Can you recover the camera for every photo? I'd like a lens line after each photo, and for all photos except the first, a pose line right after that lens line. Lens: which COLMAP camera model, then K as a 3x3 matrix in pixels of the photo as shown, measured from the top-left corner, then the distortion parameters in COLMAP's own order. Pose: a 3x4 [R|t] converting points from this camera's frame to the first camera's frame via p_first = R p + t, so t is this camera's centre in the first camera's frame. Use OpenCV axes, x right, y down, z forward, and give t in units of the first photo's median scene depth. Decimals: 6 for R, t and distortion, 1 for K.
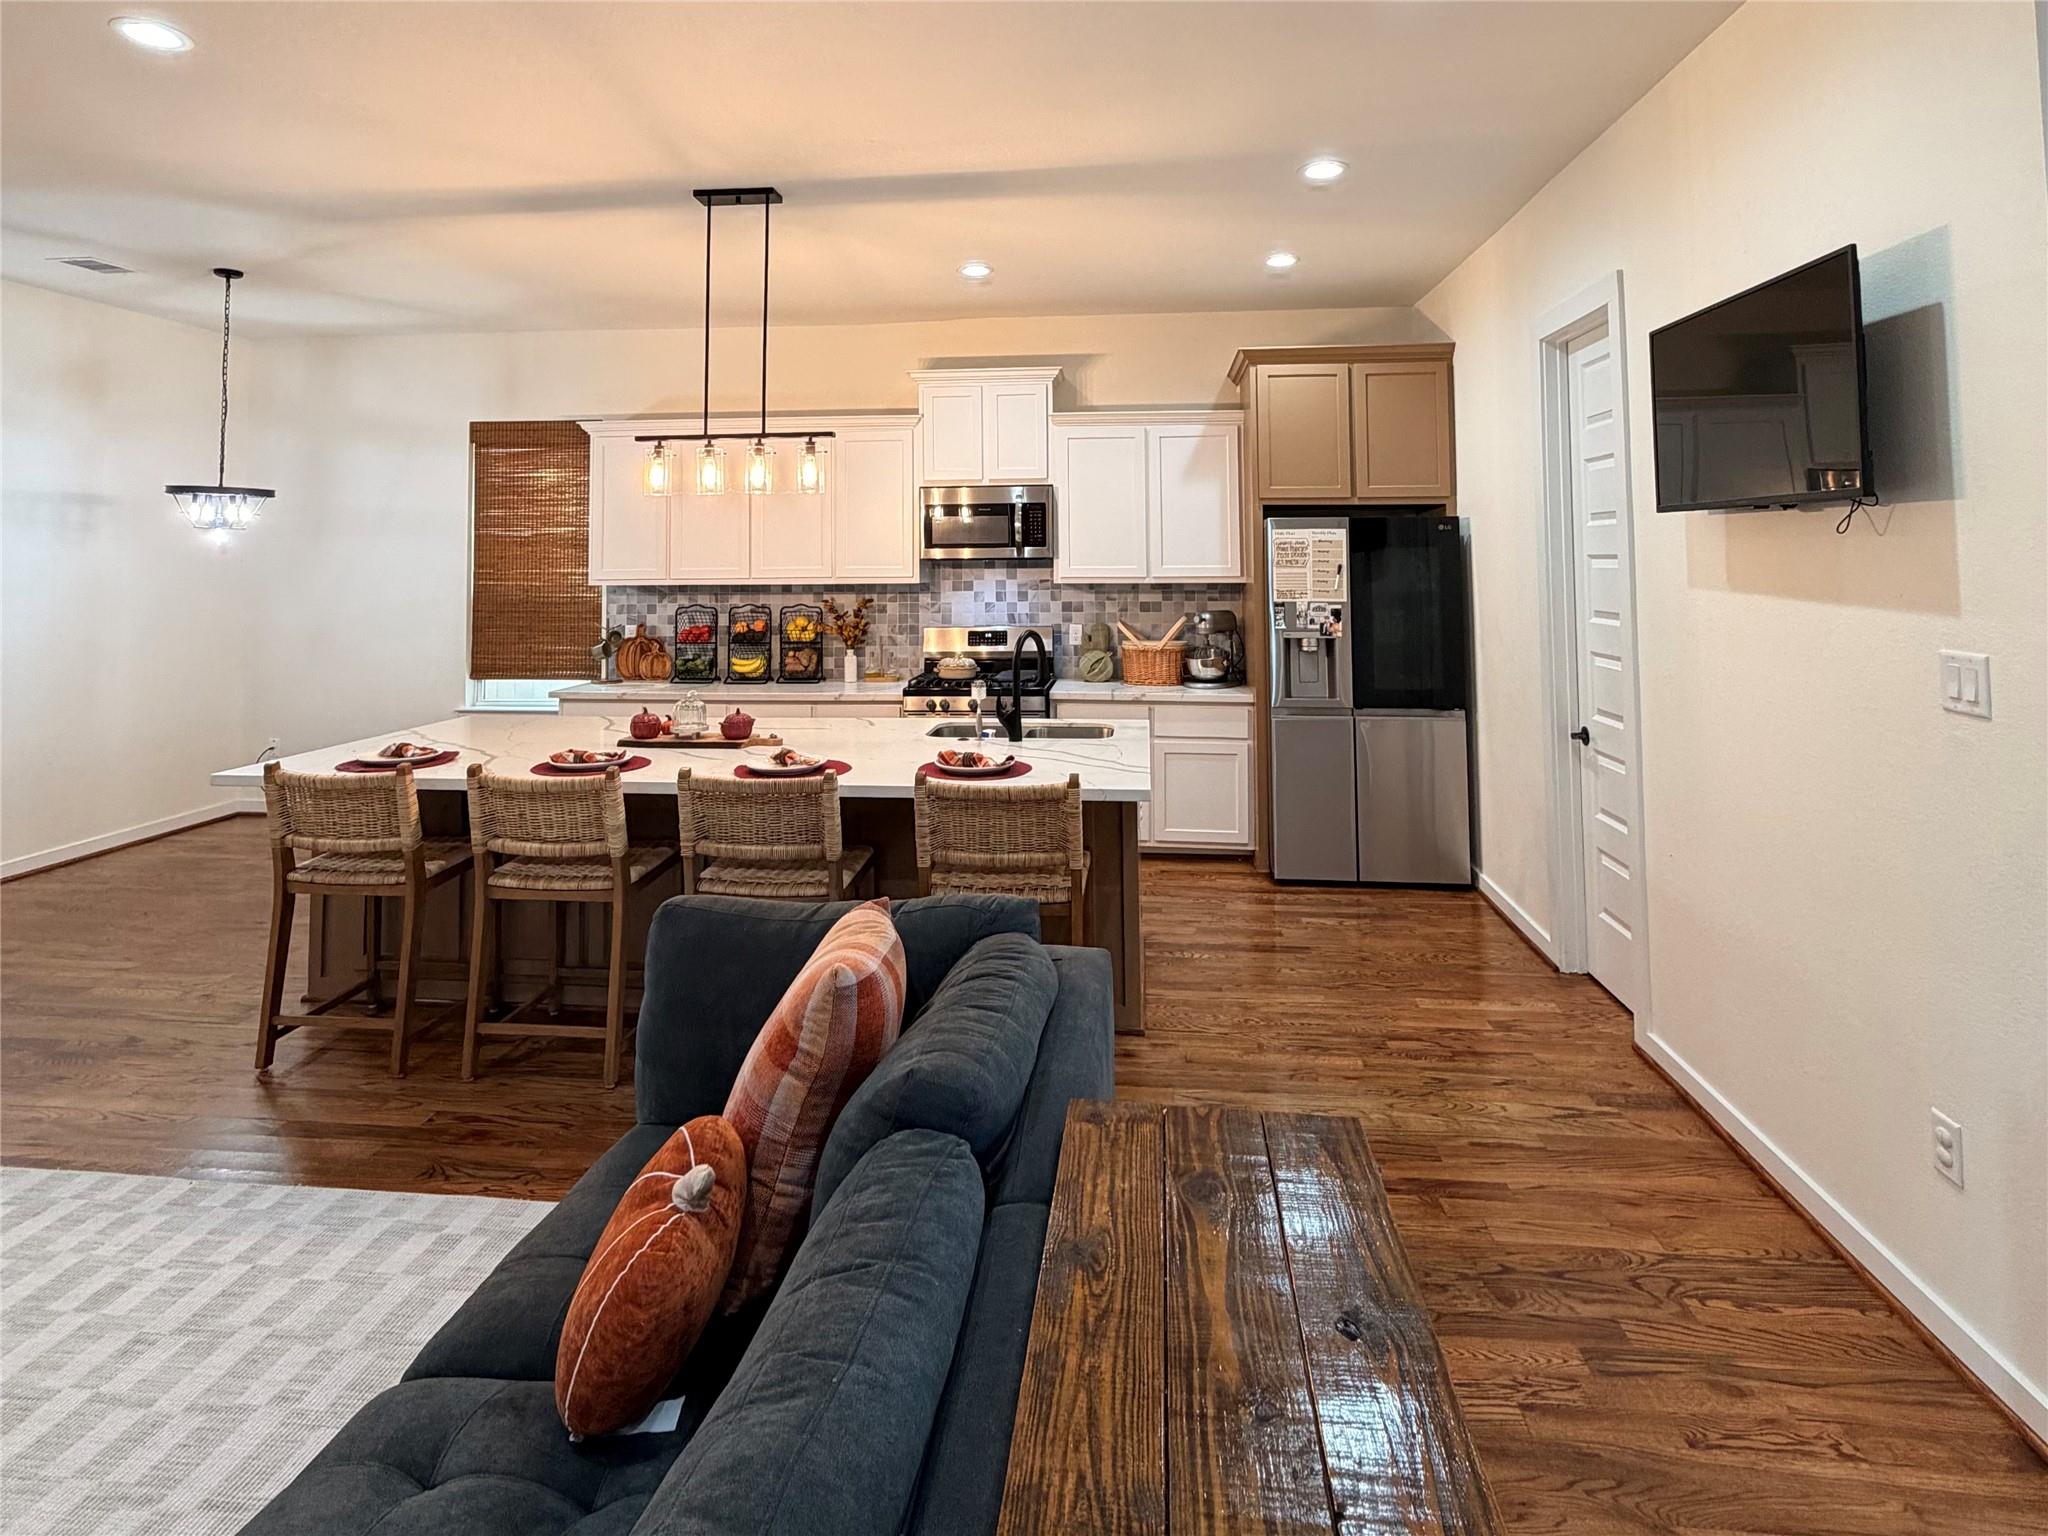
lens RADIAL K [[1099.8, 0, 1030.8], [0, 1099.8, 502.6], [0, 0, 1]] dist [-0.000410, -0.000652]
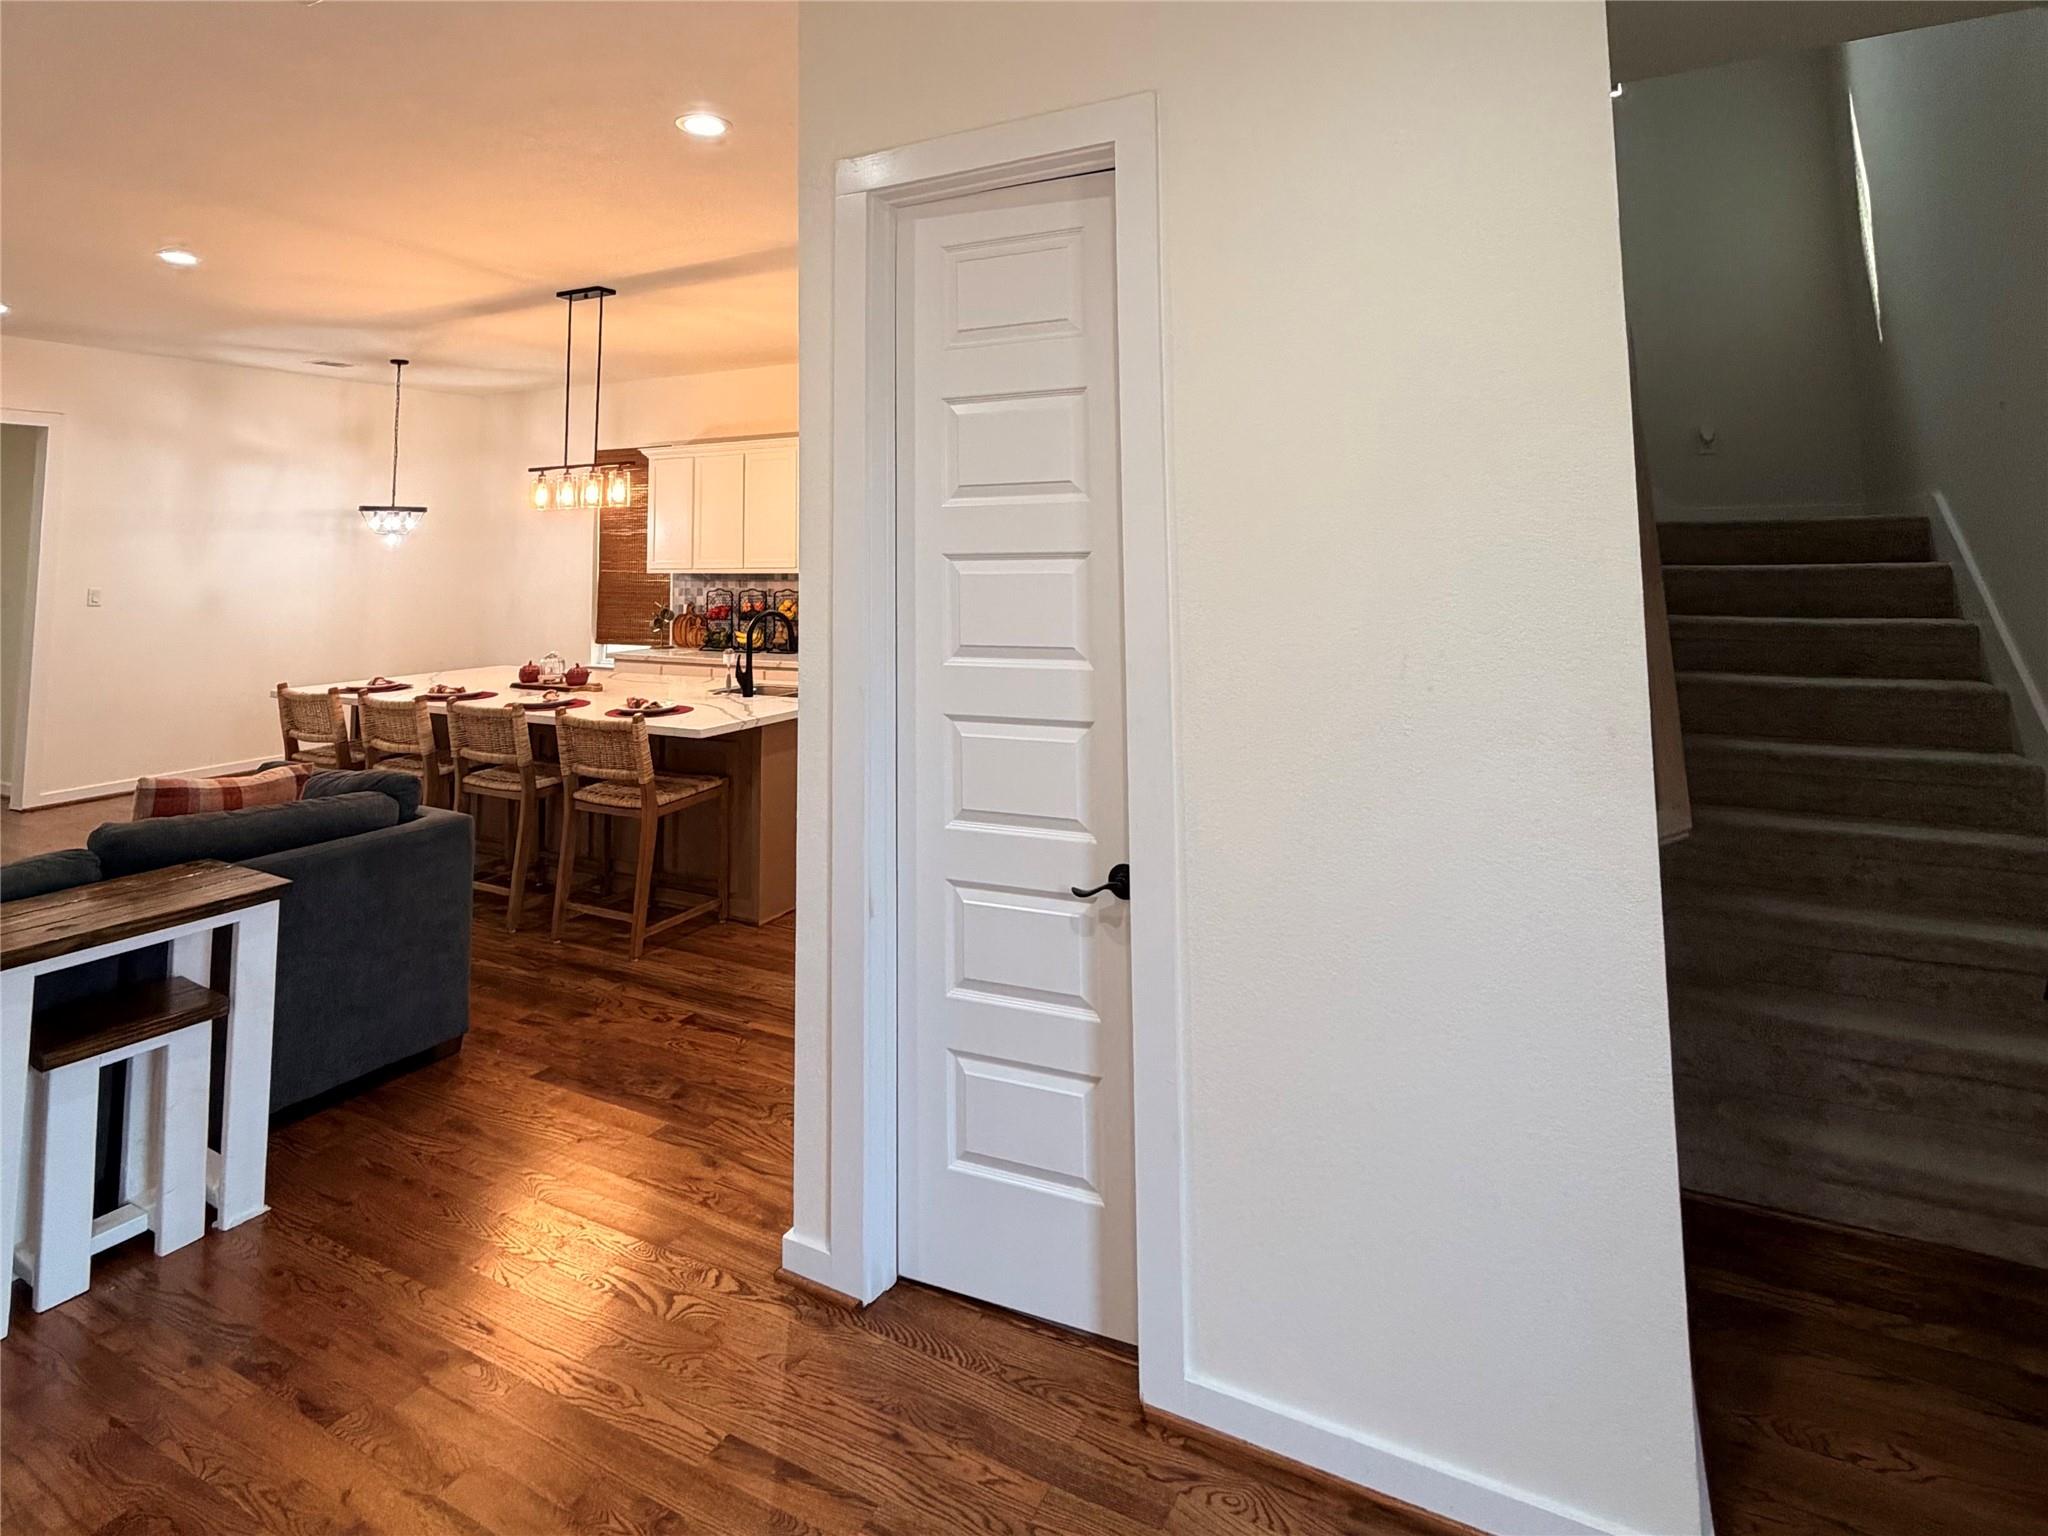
lens RADIAL K [[1107.2, 0, 1024.5], [0, 1107.2, 449.7], [0, 0, 1]] dist [-0.001430, -0.000464]
pose [[0.925794, -0.038020, -0.376113, 0.612690], [0.024610, 0.998881, -0.040396, -0.008574], [0.377228, 0.028143, 0.925693, -0.064500]]
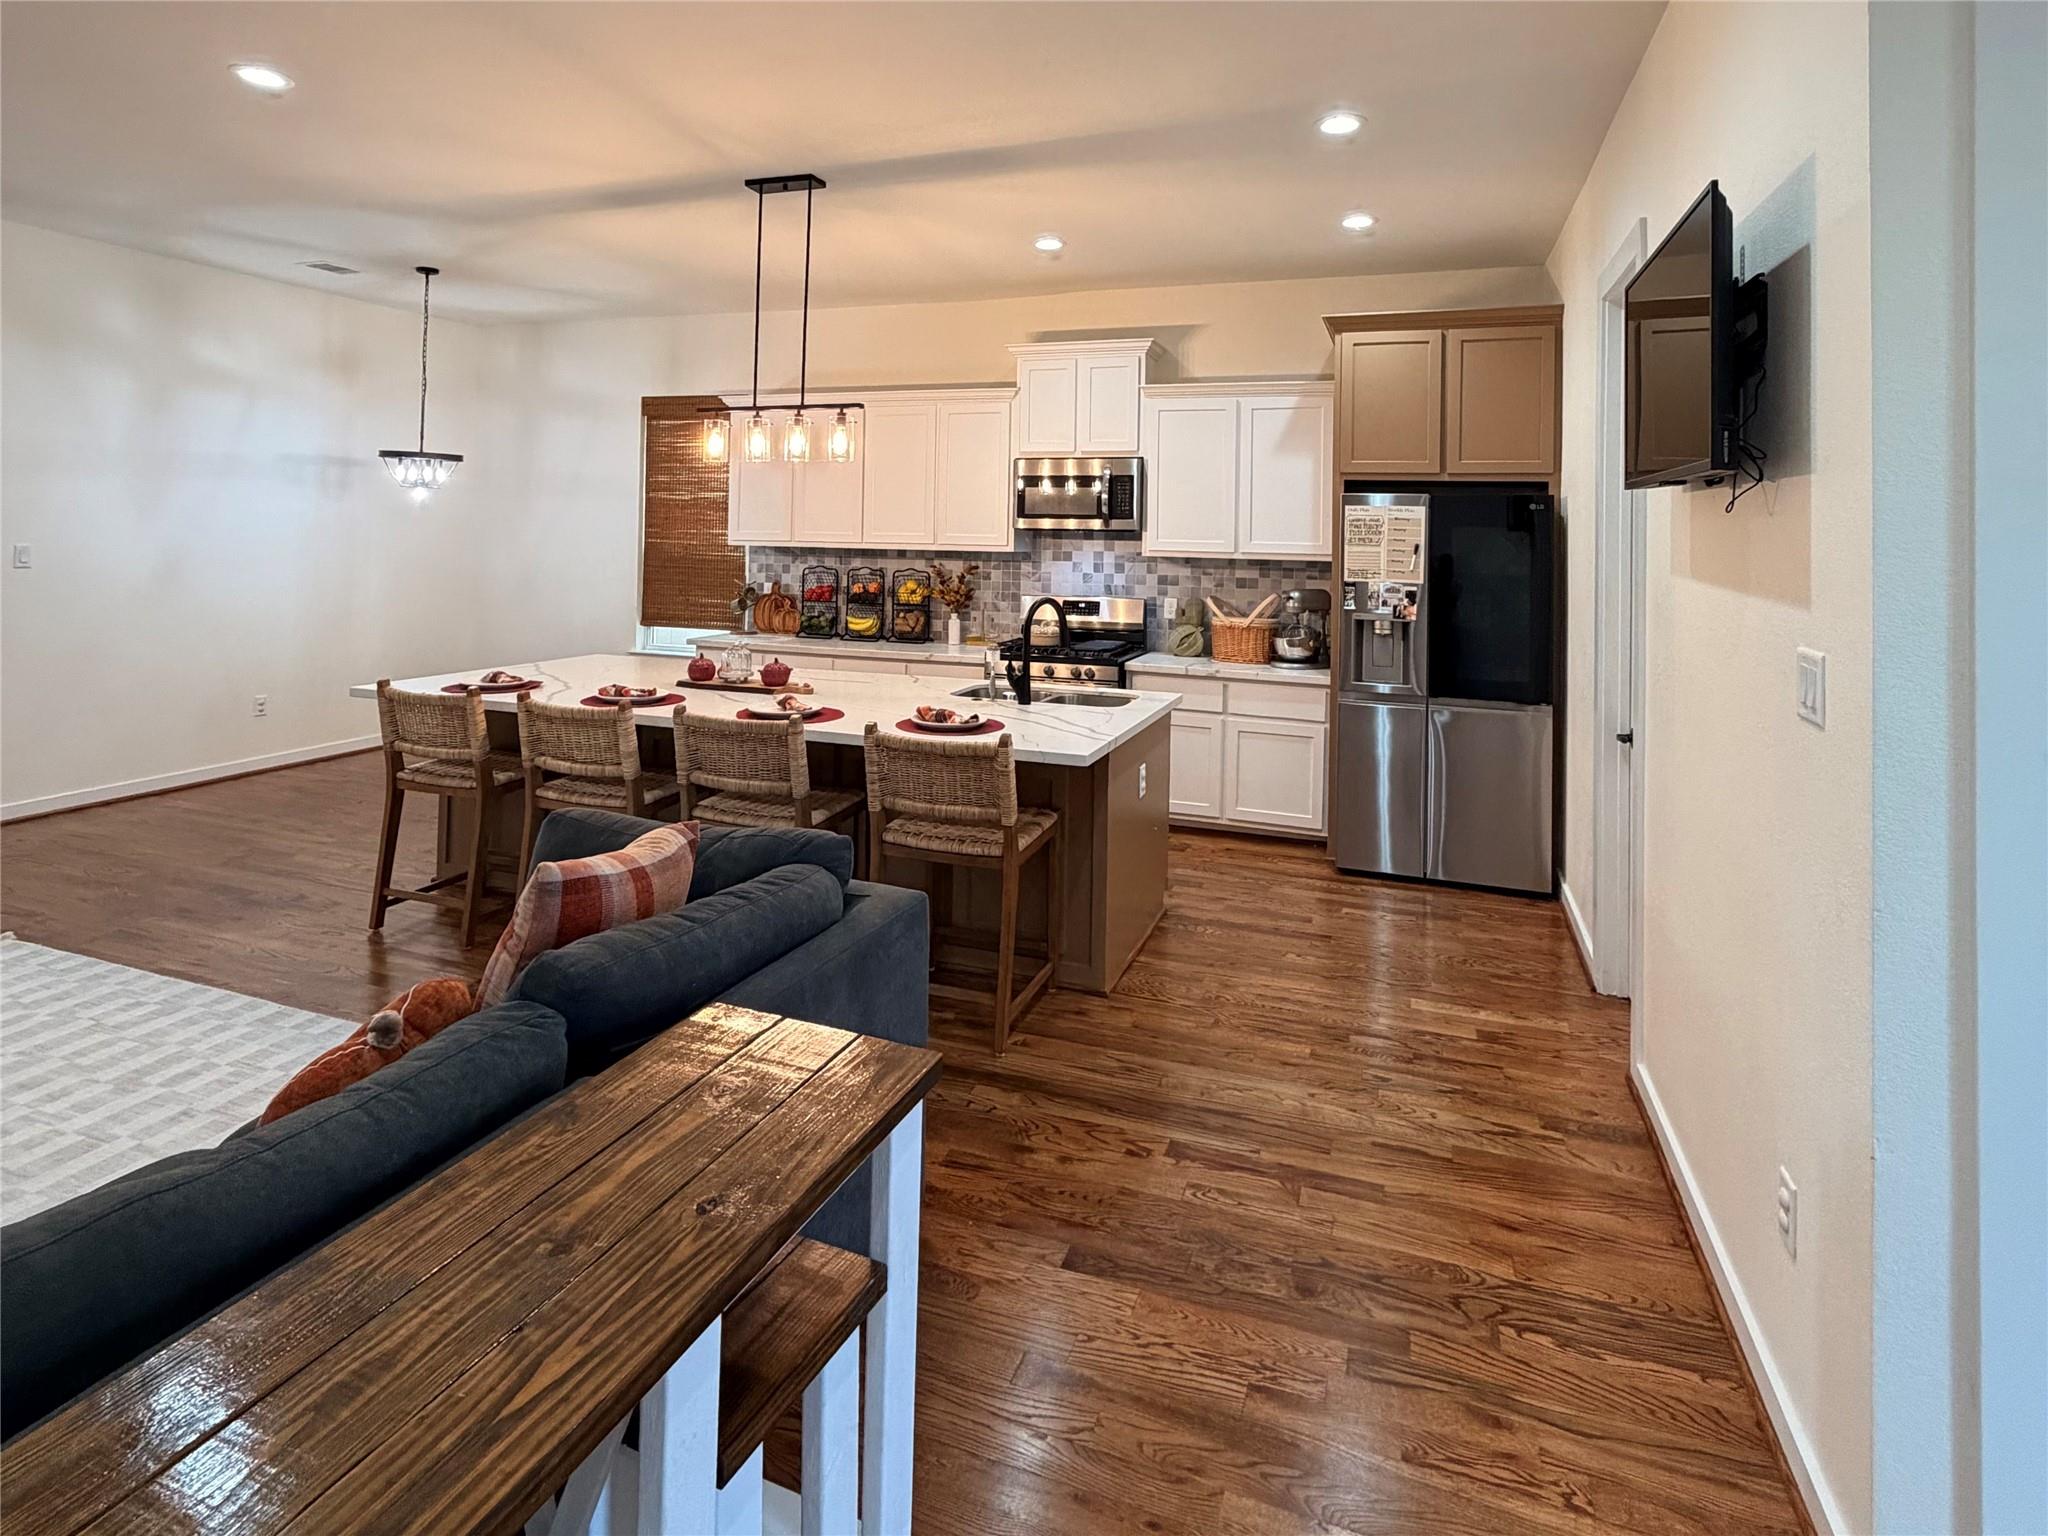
lens RADIAL K [[1100.9, 0, 1025.6], [0, 1100.9, 510.6], [0, 0, 1]] dist [-0.000193, -0.000858]
pose [[0.969993, 0.020806, -0.242240, 0.182582], [-0.013644, 0.999420, 0.031206, 0.002842], [0.242749, -0.026964, 0.969714, 0.004952]]
